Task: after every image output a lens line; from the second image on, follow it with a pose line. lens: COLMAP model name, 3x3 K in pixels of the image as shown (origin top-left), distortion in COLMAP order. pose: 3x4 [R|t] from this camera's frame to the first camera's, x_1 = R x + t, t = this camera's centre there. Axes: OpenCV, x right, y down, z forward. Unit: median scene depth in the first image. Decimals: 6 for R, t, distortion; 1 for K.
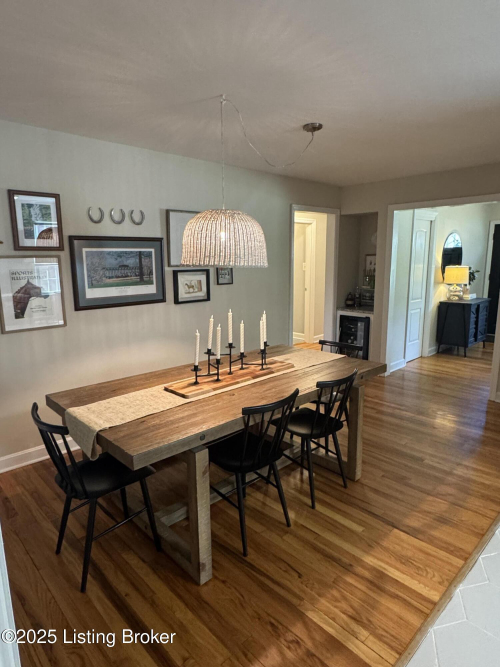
lens RADIAL K [[408.6, 0, 250.0], [0, 408.6, 333.5], [0, 0, 1]] dist [-0.002340, -0.000023]
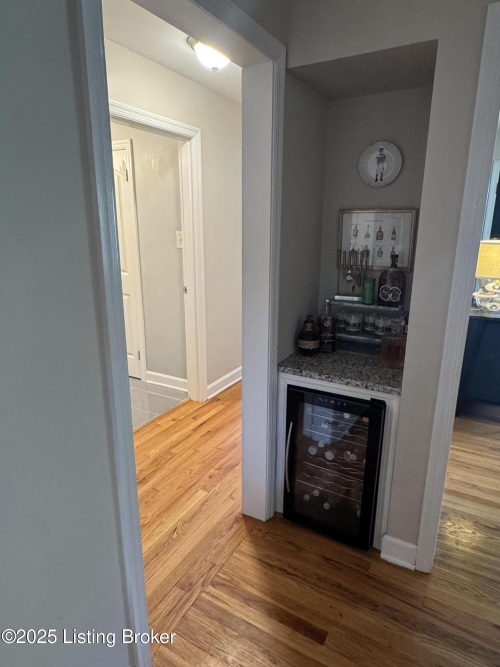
lens RADIAL K [[408.6, 0, 250.0], [0, 408.6, 333.5], [0, 0, 1]] dist [-0.002340, -0.000023]
pose [[0.959551, -0.058509, 0.275389, 0.096274], [0.039076, 0.996377, 0.075534, -0.114177], [-0.278811, -0.061718, 0.958361, 0.671596]]
